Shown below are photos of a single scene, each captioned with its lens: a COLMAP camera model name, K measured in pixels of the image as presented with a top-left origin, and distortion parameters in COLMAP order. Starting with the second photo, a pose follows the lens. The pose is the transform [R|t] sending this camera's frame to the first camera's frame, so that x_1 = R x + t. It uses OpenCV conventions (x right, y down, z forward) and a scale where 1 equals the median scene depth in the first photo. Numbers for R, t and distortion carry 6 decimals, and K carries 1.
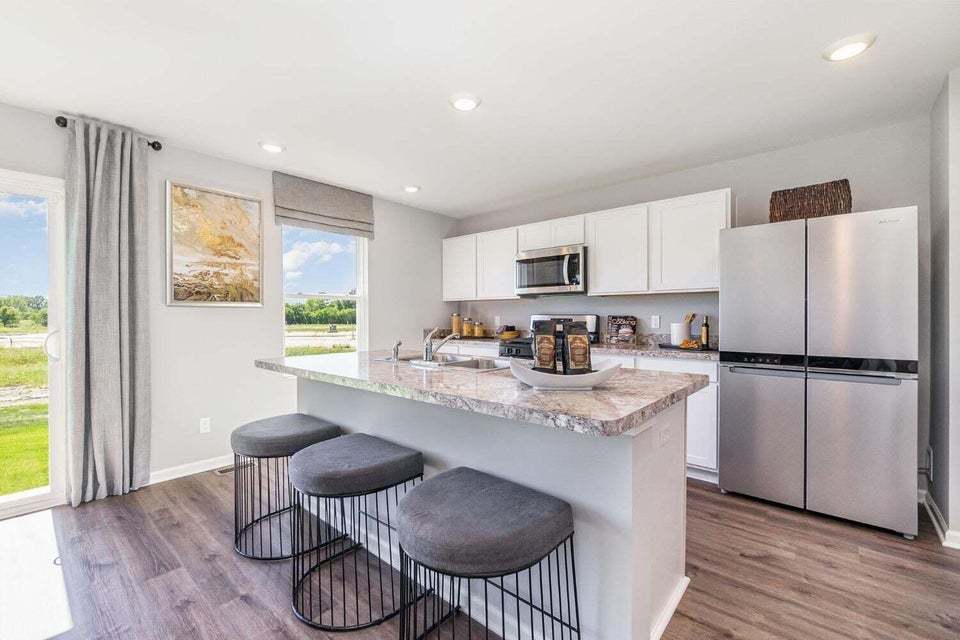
lens RADIAL K [[425.4, 0, 477.1], [0, 425.4, 313.4], [0, 0, 1]] dist [0.022000, -0.000027]
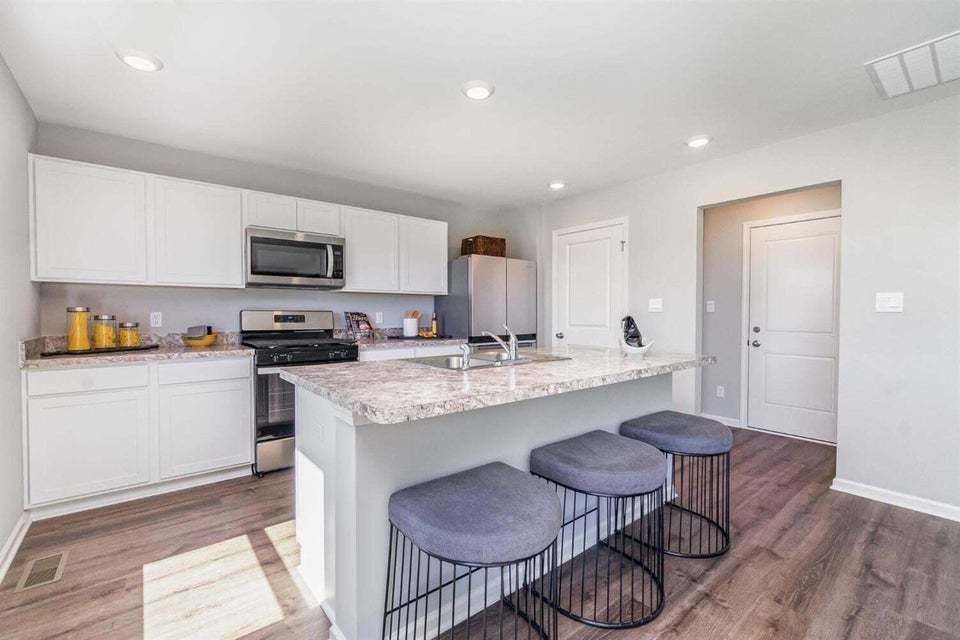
lens RADIAL K [[415.9, 0, 470.5], [0, 415.9, 323.0], [0, 0, 1]] dist [0.000020, 0.000074]
pose [[0.154177, -0.020687, 0.987827, -0.628941], [-0.005039, 0.999751, 0.021724, 0.008674], [-0.988030, -0.008327, 0.154034, 0.574108]]
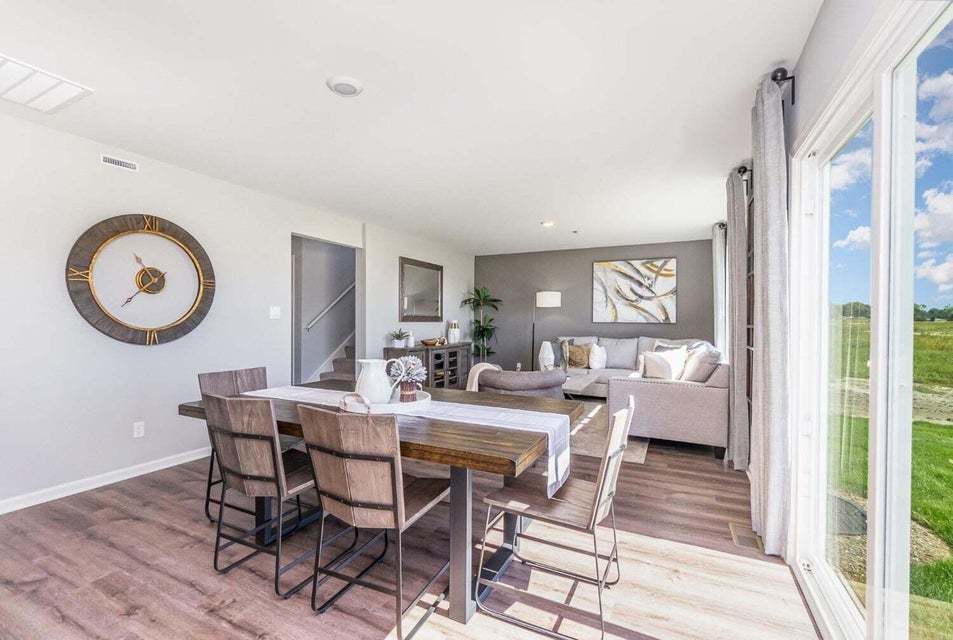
lens RADIAL K [[406.3, 0, 476.5], [0, 406.3, 320.0], [0, 0, 1]] dist [-0.000832, -0.000127]
pose [[-0.962768, 0.000924, -0.270326, -0.080638], [0.000776, 0.999999, 0.000654, 0.006574], [0.270327, 0.000420, -0.962769, 1.208260]]
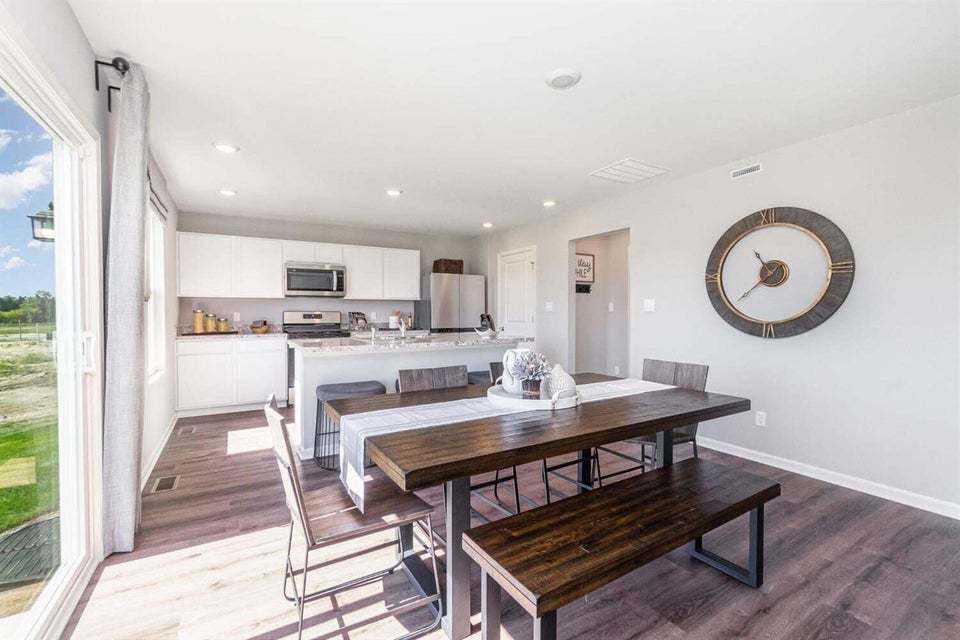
lens RADIAL K [[409.6, 0, 475.9], [0, 409.6, 321.0], [0, 0, 1]] dist [-0.010324, 0.000246]
pose [[0.285937, -0.017913, 0.958081, -1.015502], [-0.001676, 0.999814, 0.019194, 0.008882], [-0.958247, -0.007094, 0.285854, 0.133925]]
